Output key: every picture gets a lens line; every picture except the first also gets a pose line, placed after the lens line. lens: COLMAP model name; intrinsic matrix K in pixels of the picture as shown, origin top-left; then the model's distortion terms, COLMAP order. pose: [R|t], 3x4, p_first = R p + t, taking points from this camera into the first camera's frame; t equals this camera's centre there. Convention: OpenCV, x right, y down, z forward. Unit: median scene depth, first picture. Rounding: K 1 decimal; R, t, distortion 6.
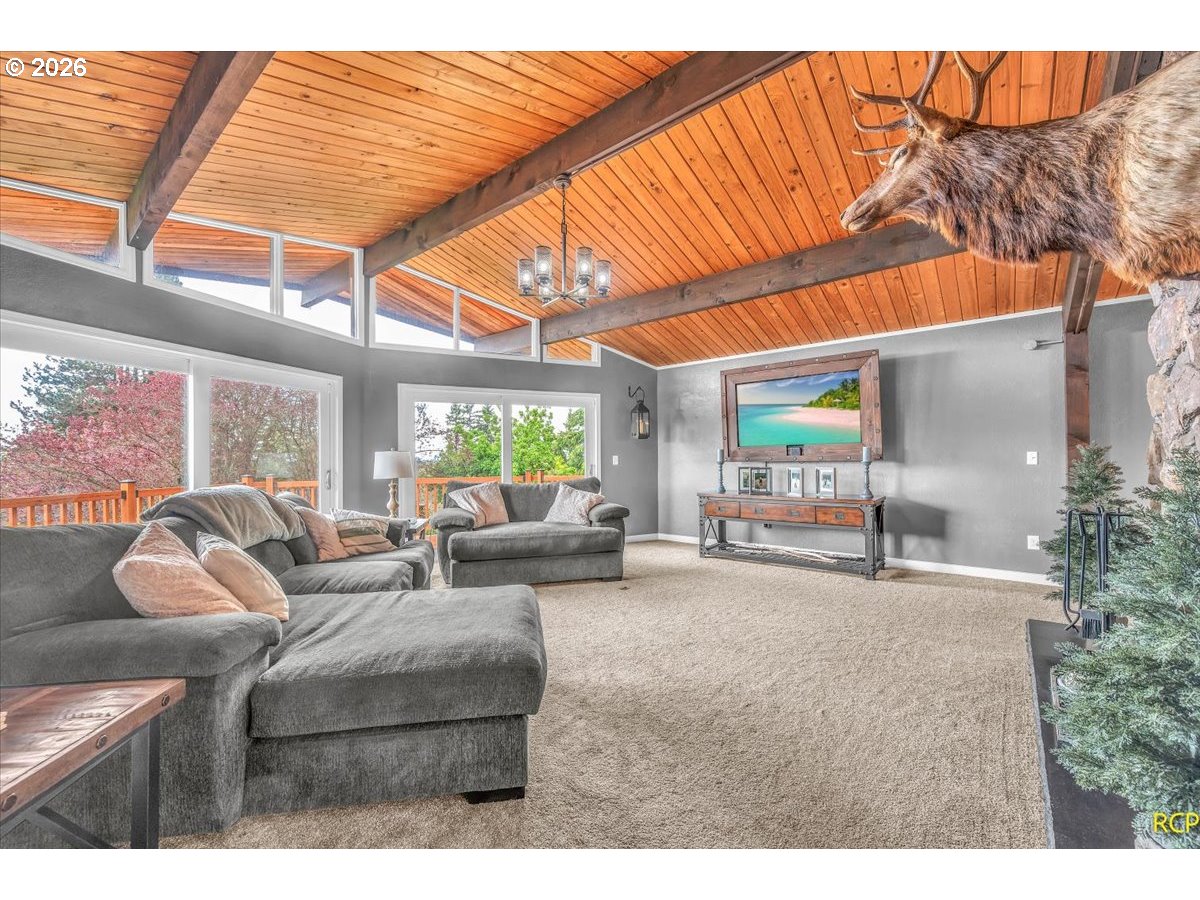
lens RADIAL K [[491.2, 0, 600.0], [0, 491.2, 450.0], [0, 0, 1]] dist [-0.001862, -0.000327]
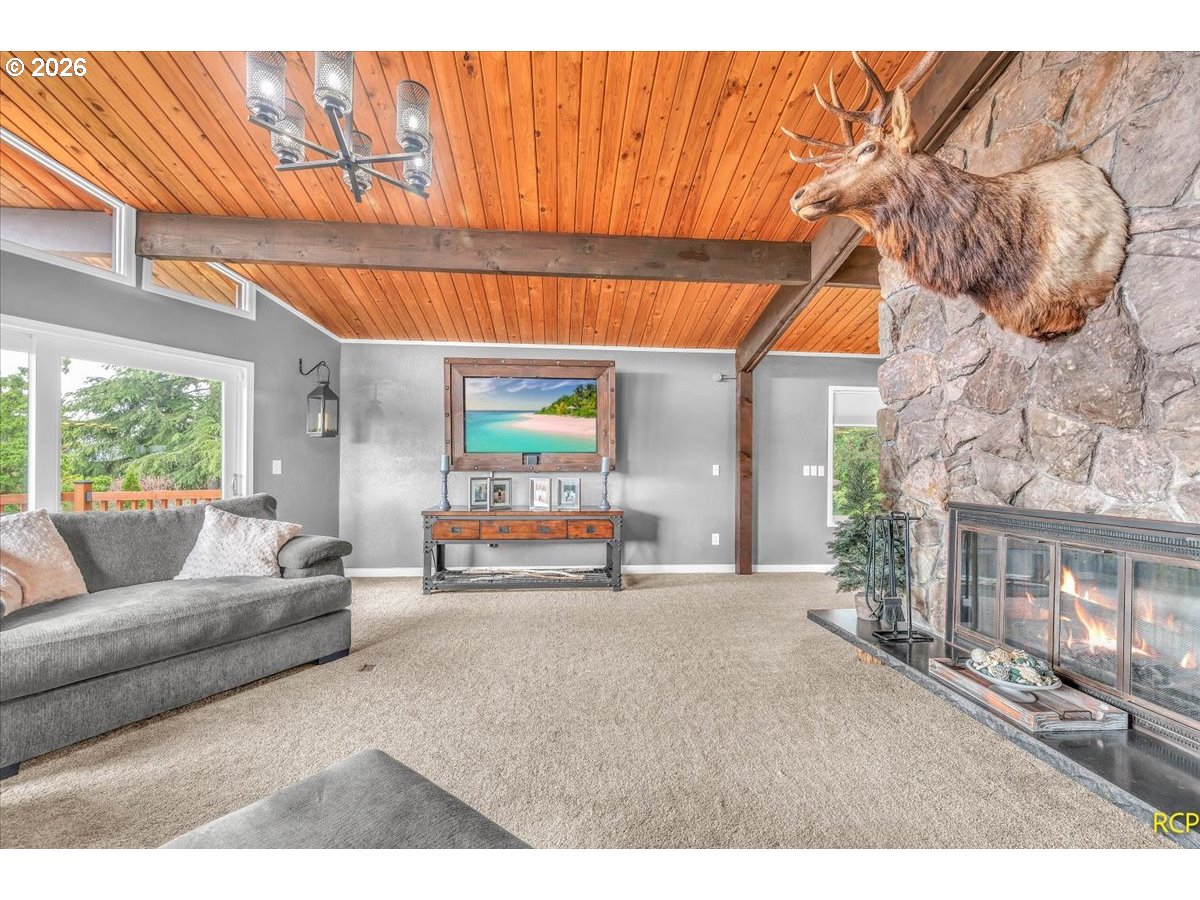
lens RADIAL K [[499.1, 0, 603.3], [0, 499.1, 463.6], [0, 0, 1]] dist [-0.002899, -0.000521]
pose [[0.708201, 0.016448, 0.705819, -0.170293], [-0.025792, 0.999664, 0.002584, 0.003662], [-0.705540, -0.020034, 0.708387, 0.280450]]
